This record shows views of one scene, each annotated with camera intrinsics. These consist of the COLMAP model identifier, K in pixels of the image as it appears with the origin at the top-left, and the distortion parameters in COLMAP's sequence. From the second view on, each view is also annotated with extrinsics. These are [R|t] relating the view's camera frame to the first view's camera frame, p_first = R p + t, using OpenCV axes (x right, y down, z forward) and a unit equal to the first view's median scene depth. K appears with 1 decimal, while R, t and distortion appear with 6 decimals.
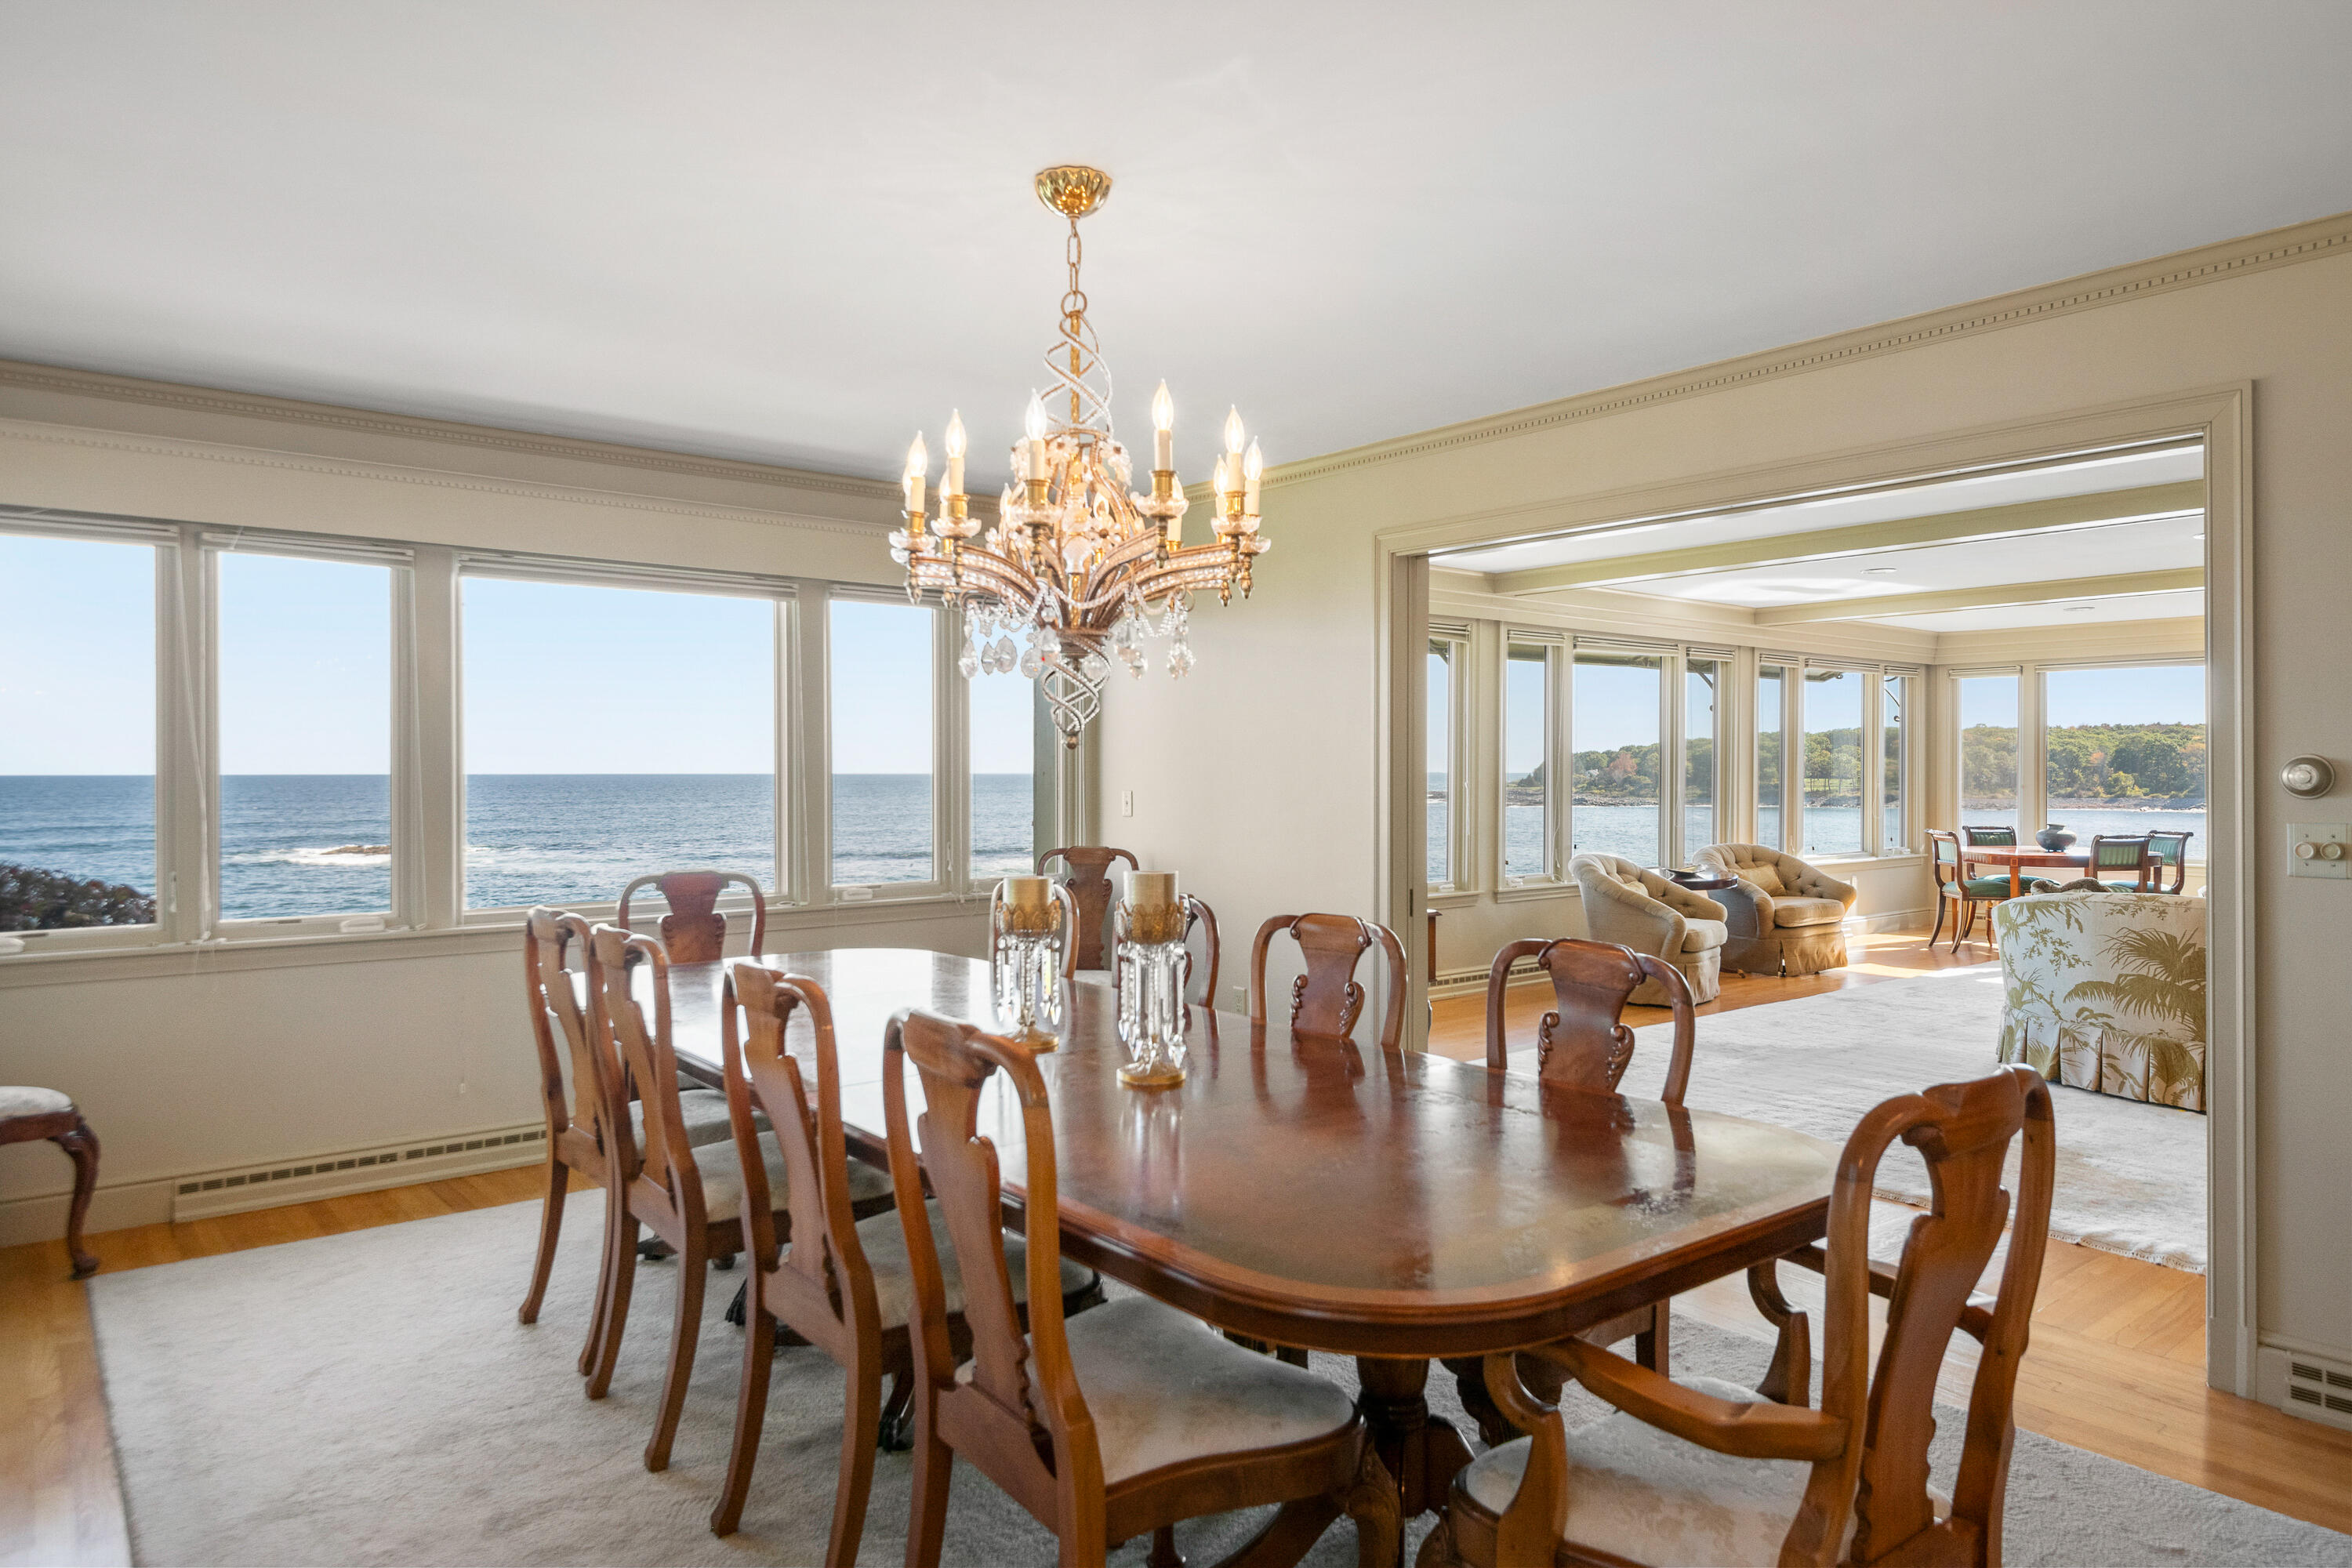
lens RADIAL K [[1475.4, 0, 1173.0], [0, 1475.4, 781.5], [0, 0, 1]] dist [0.000322, 0.000125]
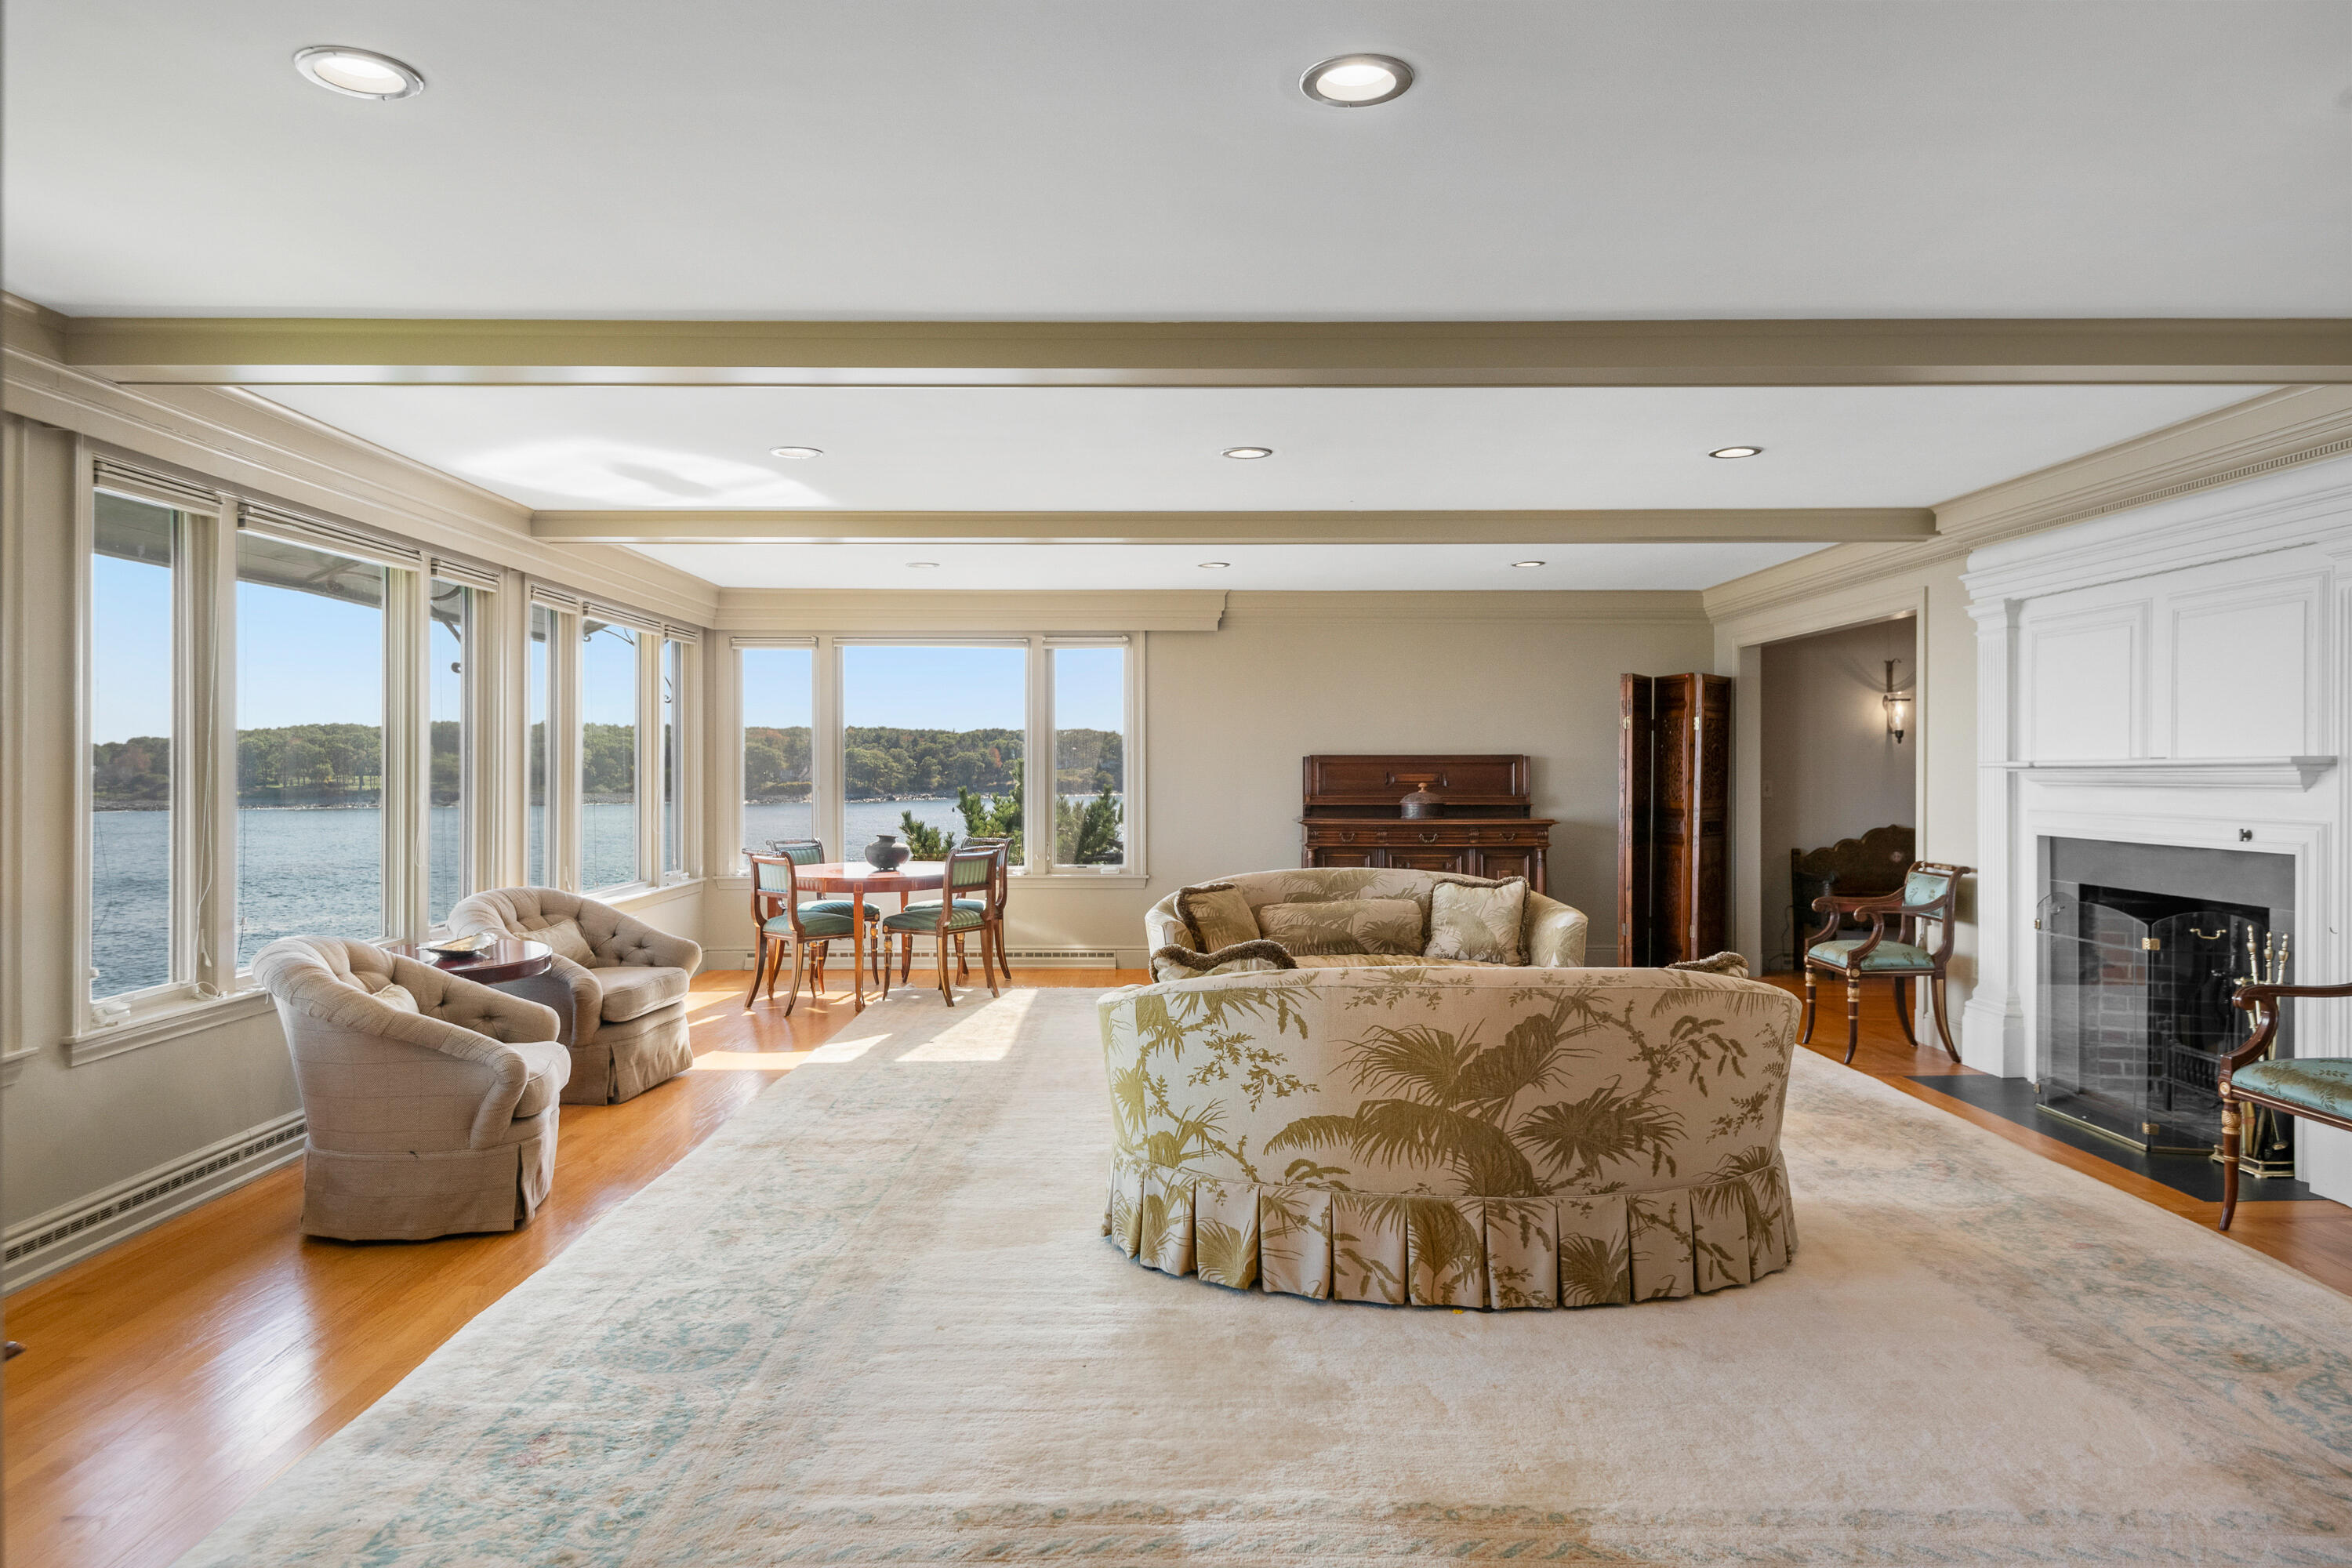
lens RADIAL K [[1537.2, 0, 1173.0], [0, 1537.2, 774.8], [0, 0, 1]] dist [0.016227, -0.005137]
pose [[0.630303, -0.007169, 0.776316, 0.090751], [0.008838, 0.999959, 0.002058, -0.005992], [-0.776299, 0.005564, 0.630341, 0.605273]]
